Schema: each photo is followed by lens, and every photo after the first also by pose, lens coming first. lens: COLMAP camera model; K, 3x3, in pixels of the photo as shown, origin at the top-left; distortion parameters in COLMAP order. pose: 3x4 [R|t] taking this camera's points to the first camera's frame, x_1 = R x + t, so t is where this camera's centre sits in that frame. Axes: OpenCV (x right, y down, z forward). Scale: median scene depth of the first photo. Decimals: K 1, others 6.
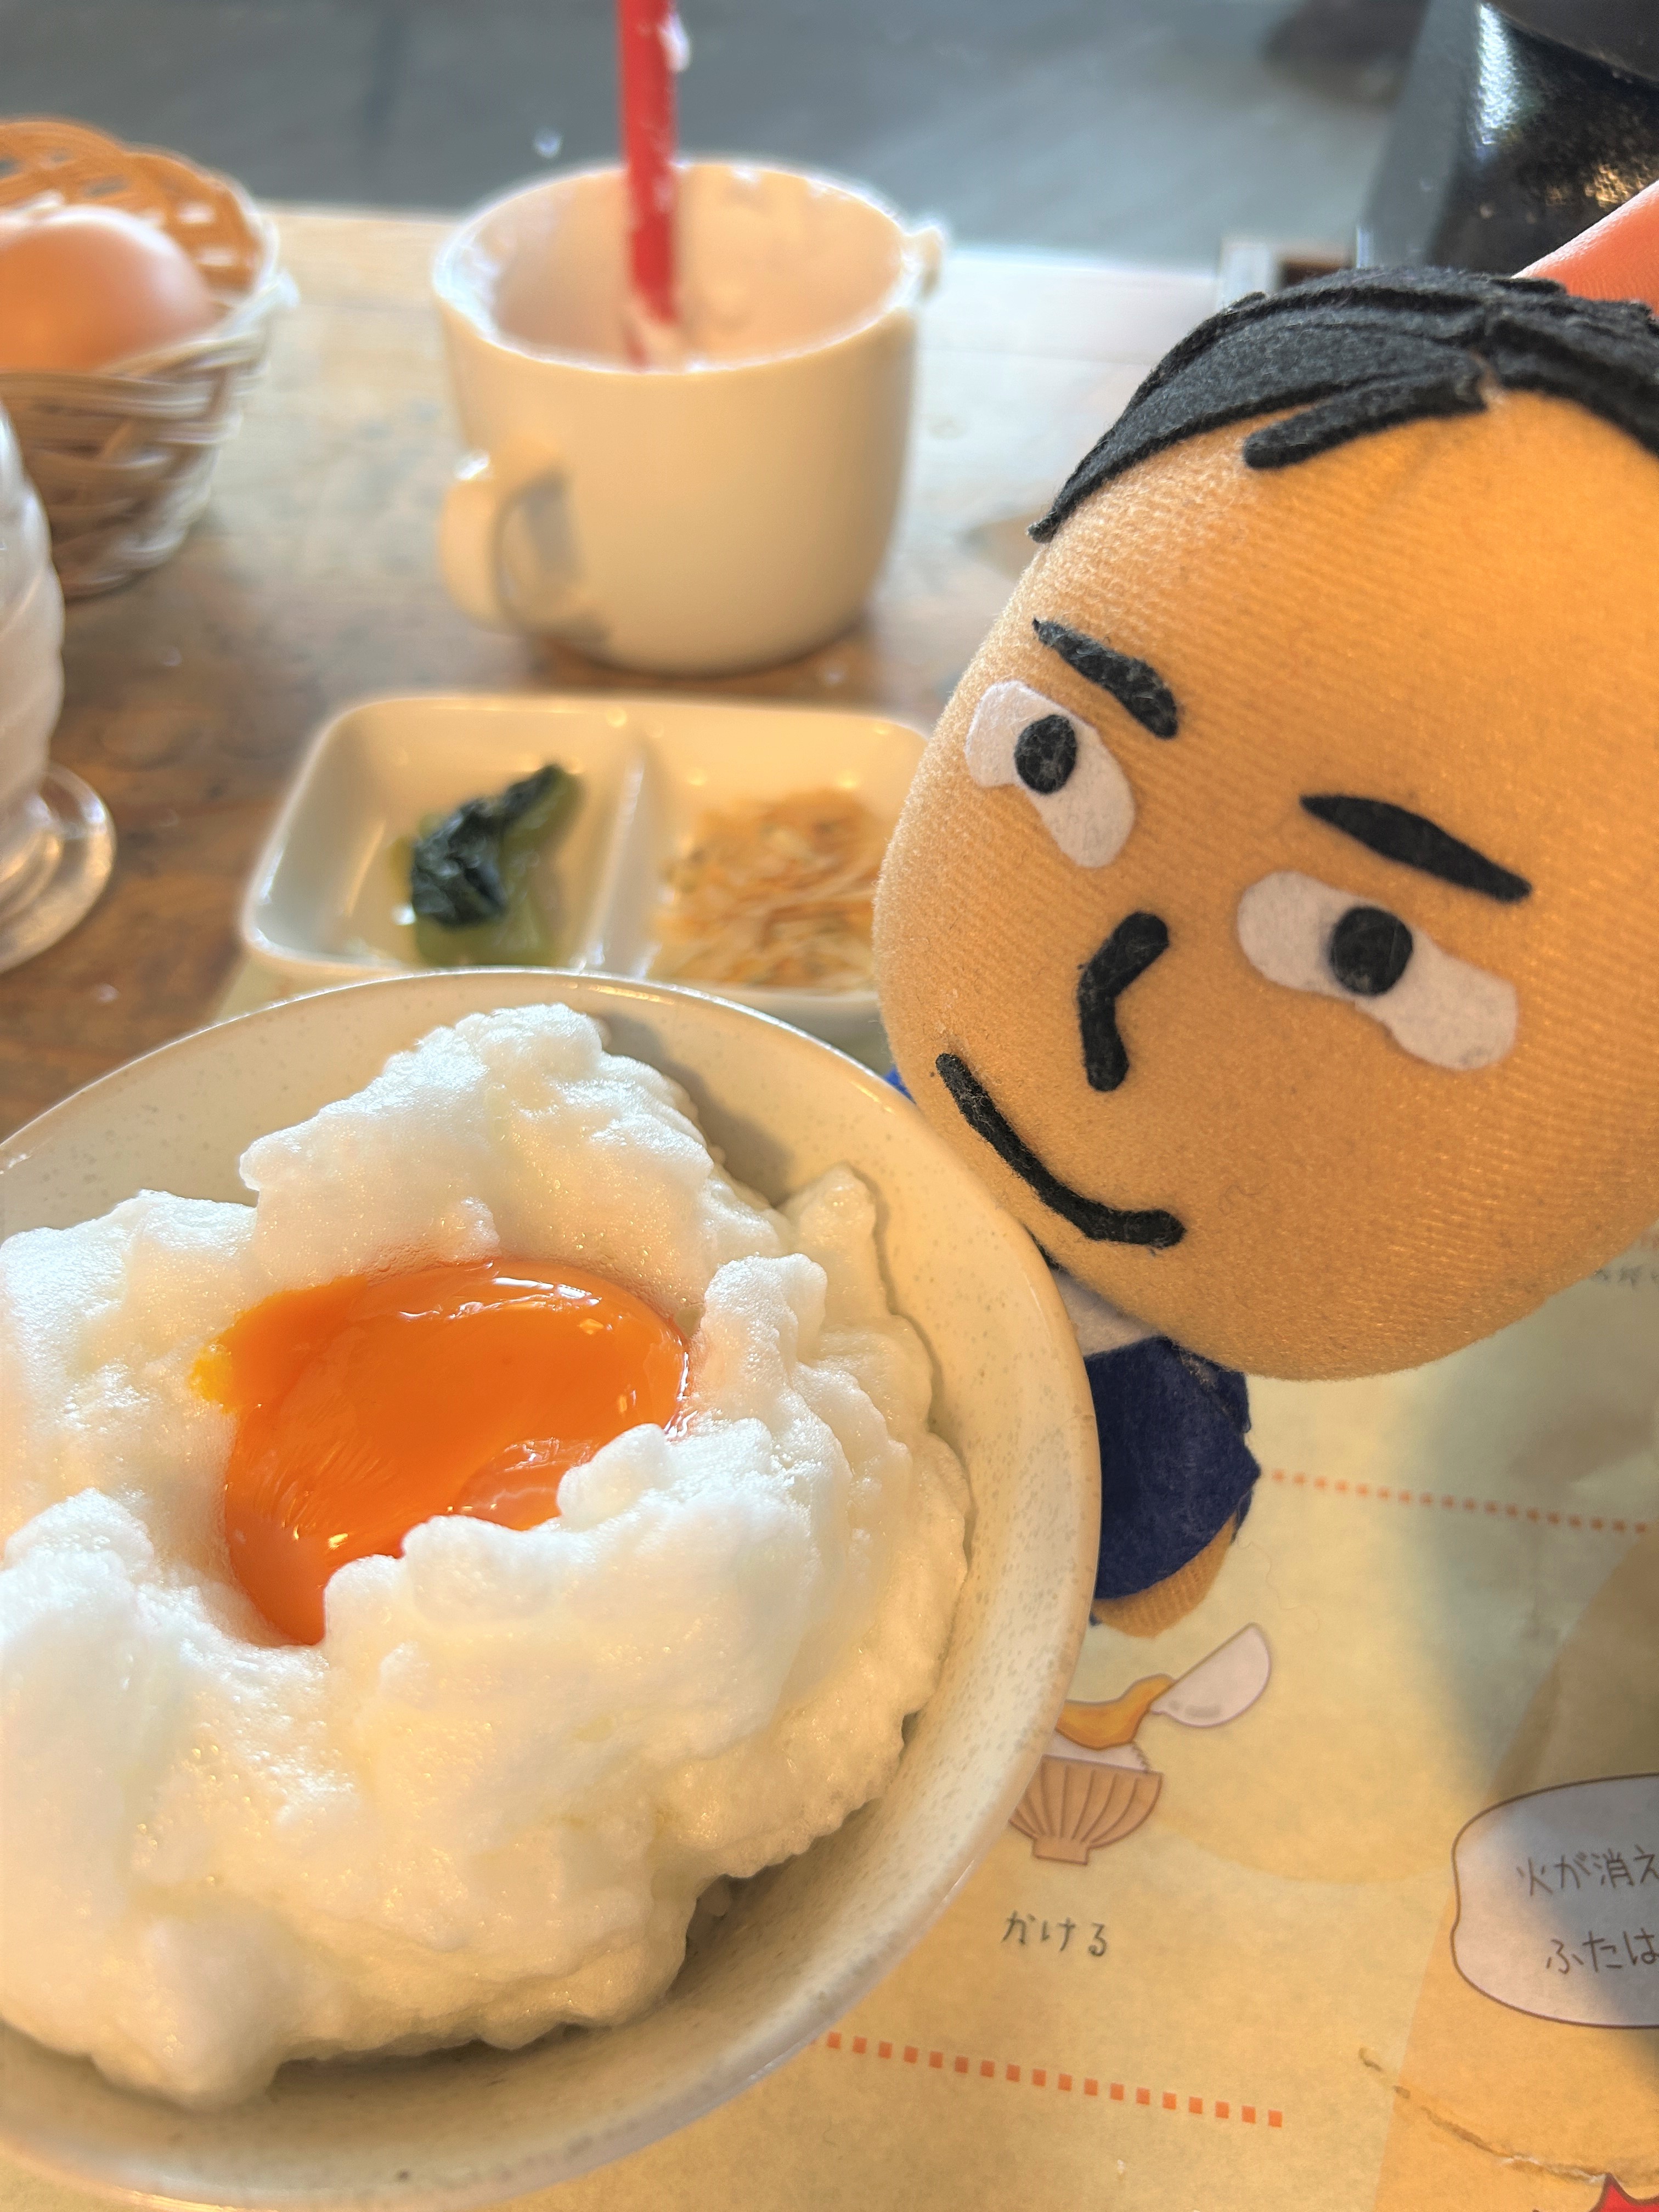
lens RADIAL K [[1669.4, 0, 829.9], [0, 1669.4, 1146.9], [0, 0, 1]] dist [-0.004091, -0.002552]
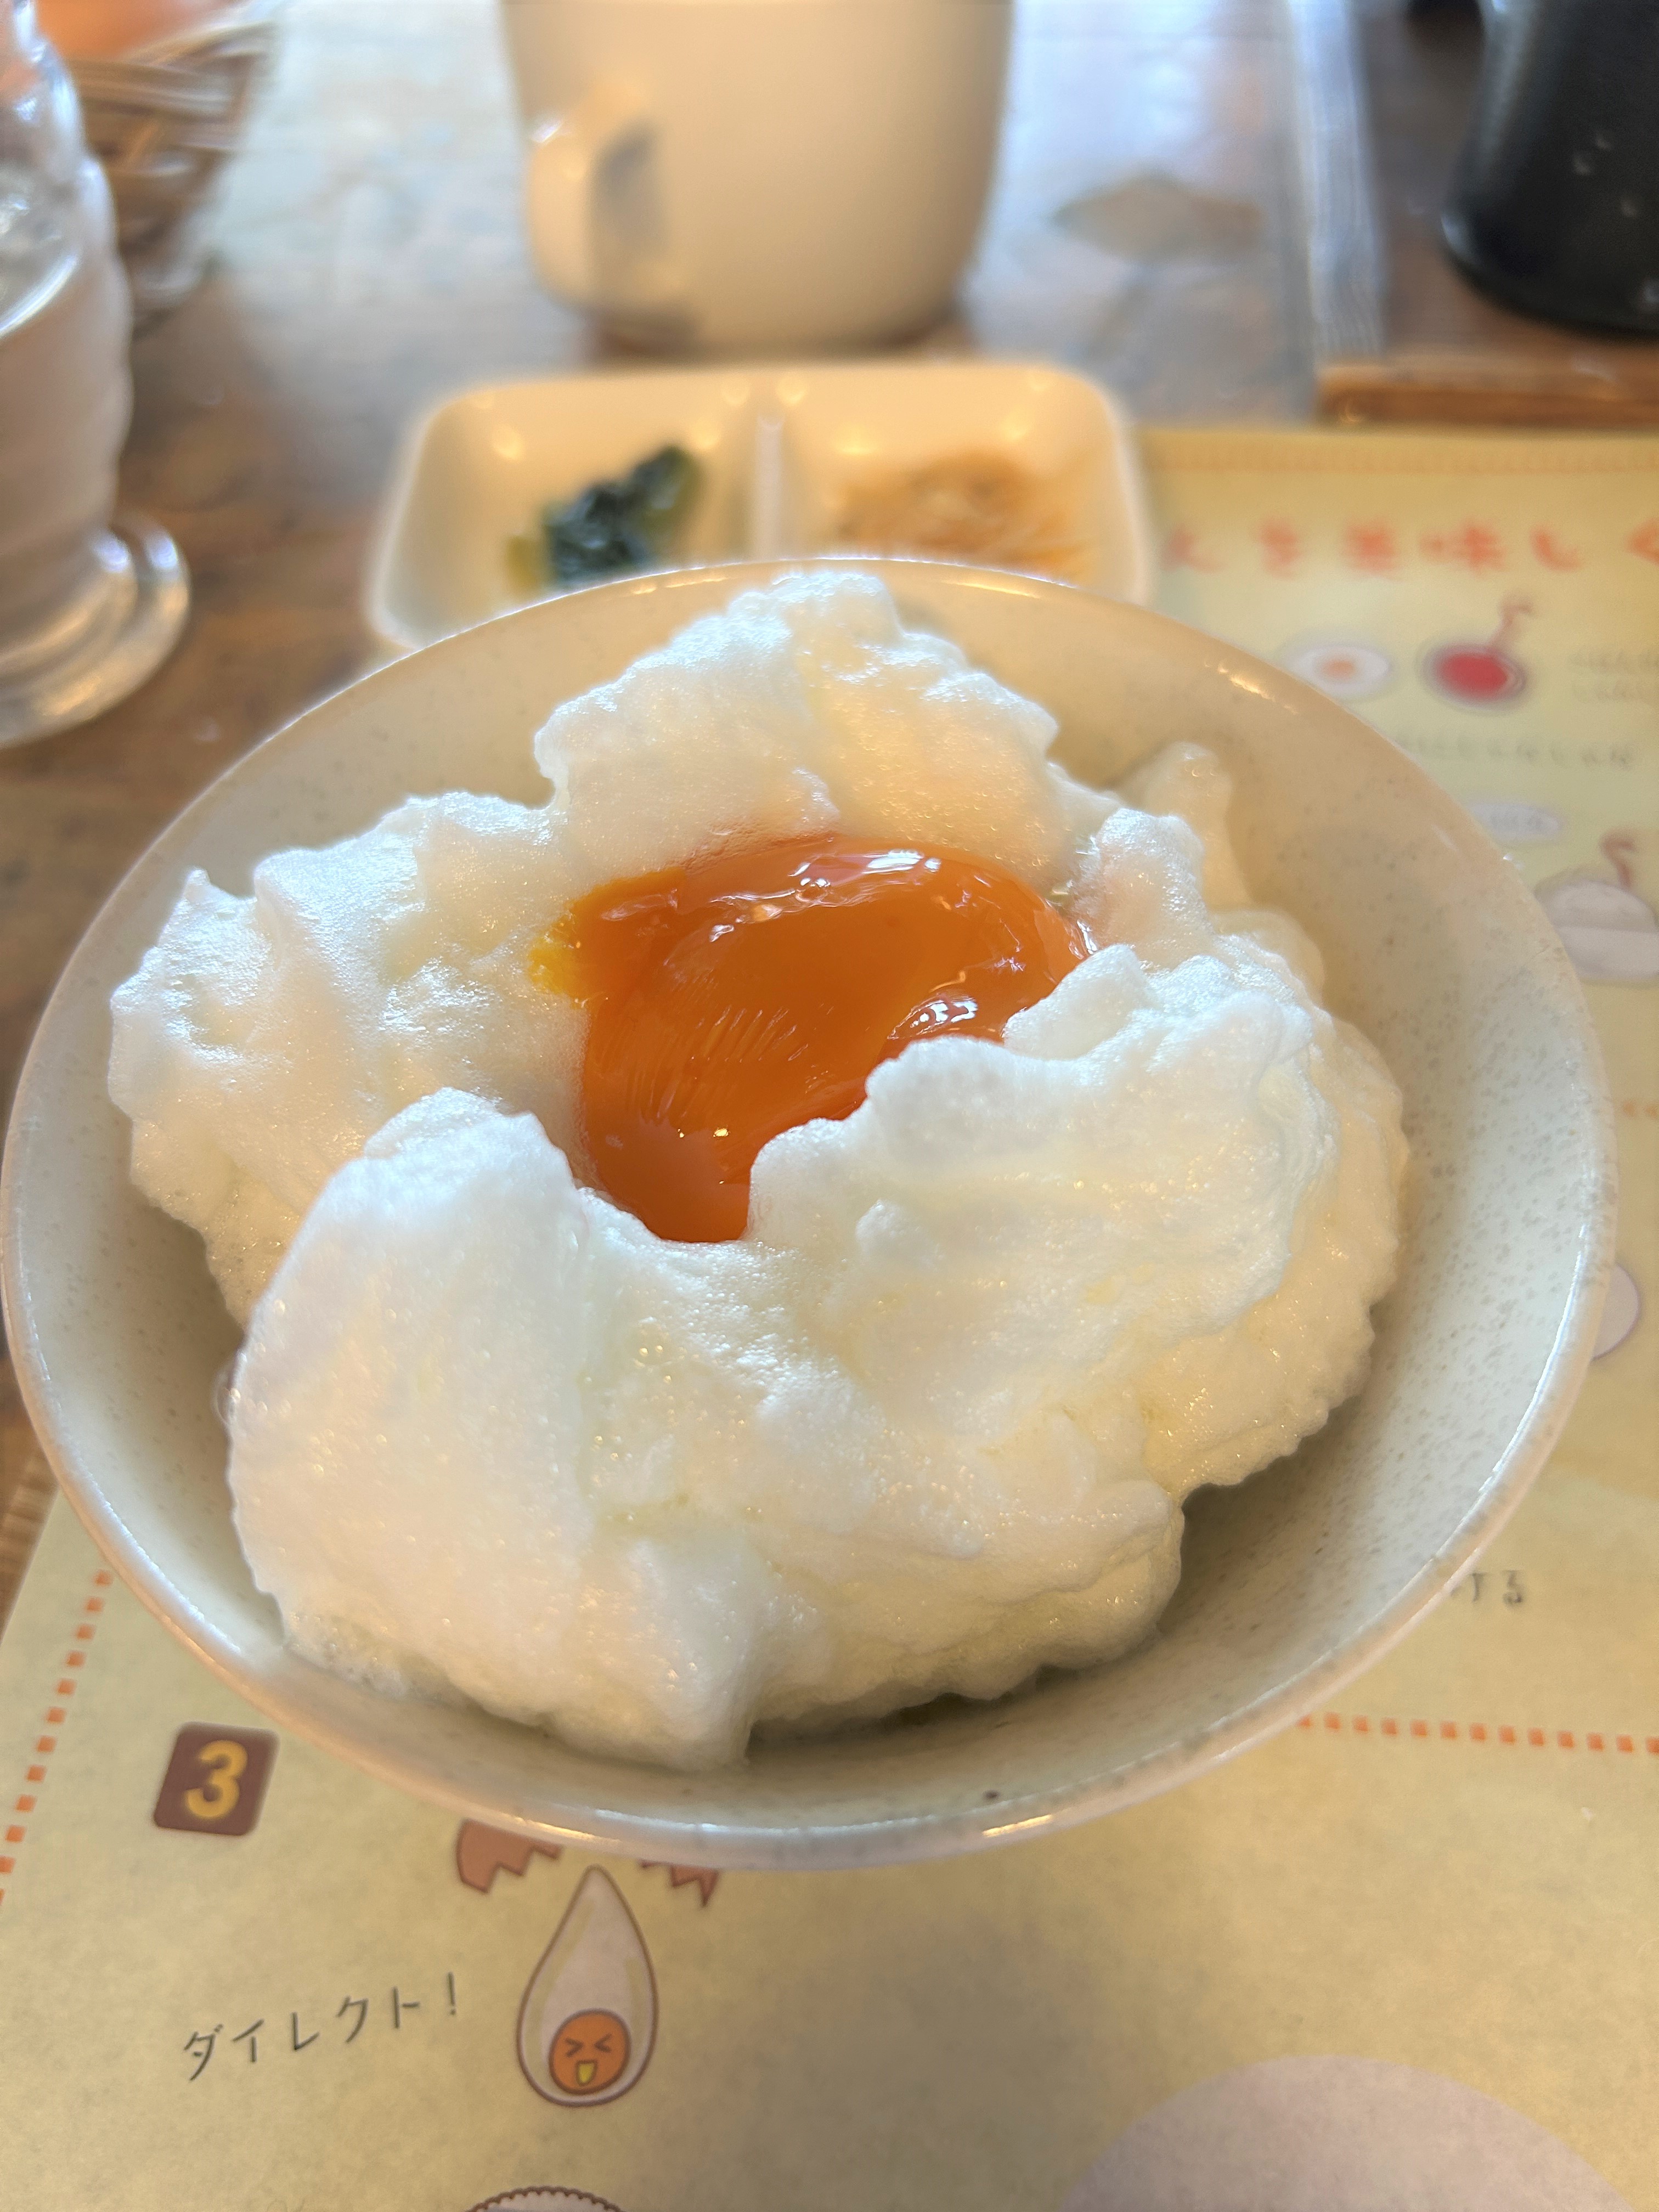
lens RADIAL K [[1681.1, 0, 829.5], [0, 1681.1, 1106.0], [0, 0, 1]] dist [0.029194, -0.066878]
pose [[0.996441, -0.082028, 0.019399, -0.243009], [0.081059, 0.995631, 0.046344, 0.172841], [-0.023116, -0.044606, 0.998737, 0.131688]]
